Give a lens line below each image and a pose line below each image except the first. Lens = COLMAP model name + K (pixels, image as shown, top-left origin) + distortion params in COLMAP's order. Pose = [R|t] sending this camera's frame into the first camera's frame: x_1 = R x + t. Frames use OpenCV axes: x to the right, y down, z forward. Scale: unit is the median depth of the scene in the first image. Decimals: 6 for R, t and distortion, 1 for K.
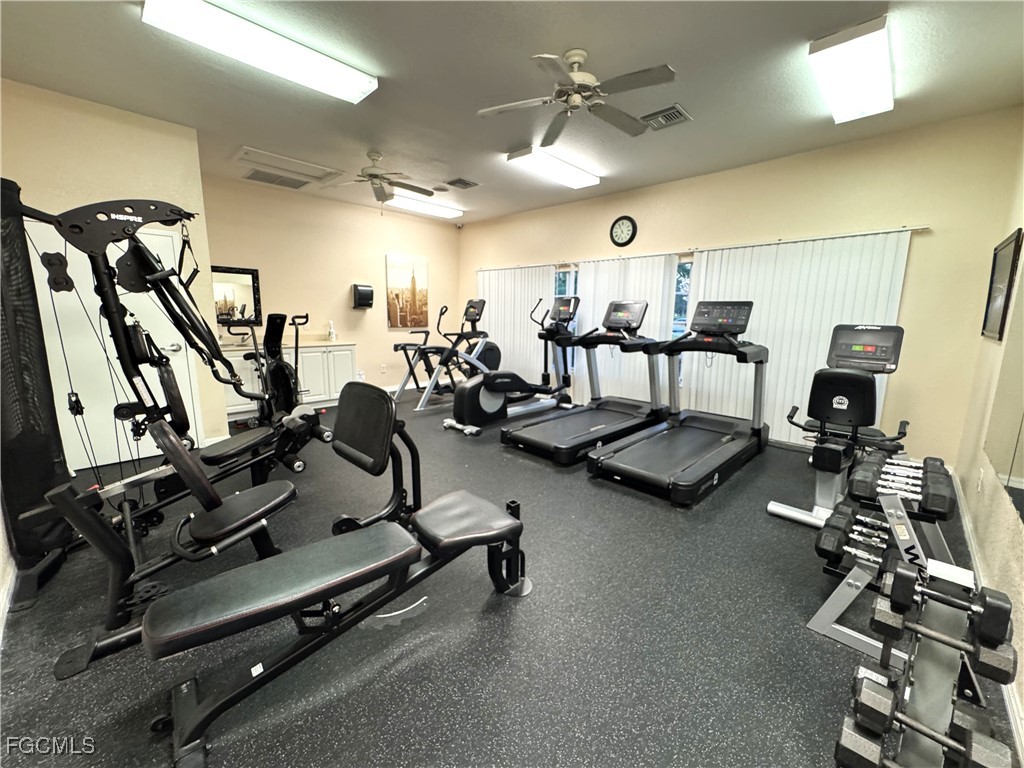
lens RADIAL K [[411.8, 0, 510.6], [0, 411.8, 383.6], [0, 0, 1]] dist [-0.015970, -0.000110]
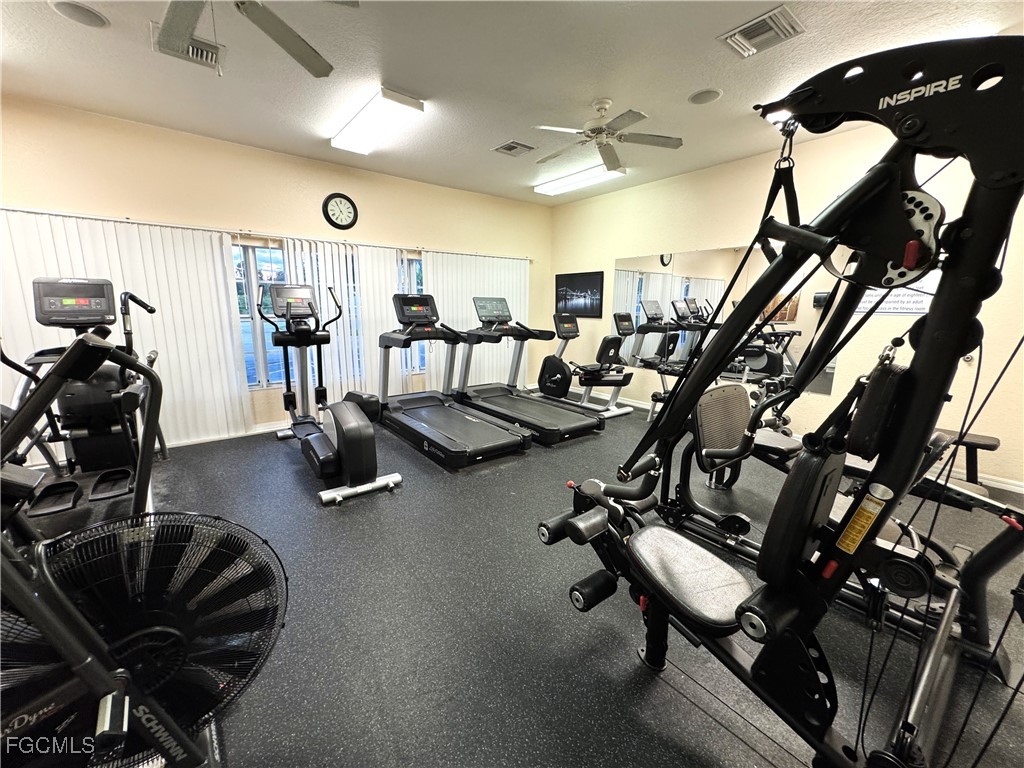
lens RADIAL K [[411.8, 0, 509.3], [0, 411.8, 386.3], [0, 0, 1]] dist [-0.015970, -0.000110]
pose [[0.126323, -0.192973, 0.973039, -0.651770], [0.162829, 0.971626, 0.171553, -0.114247], [-0.978534, 0.136767, 0.154160, 0.629831]]
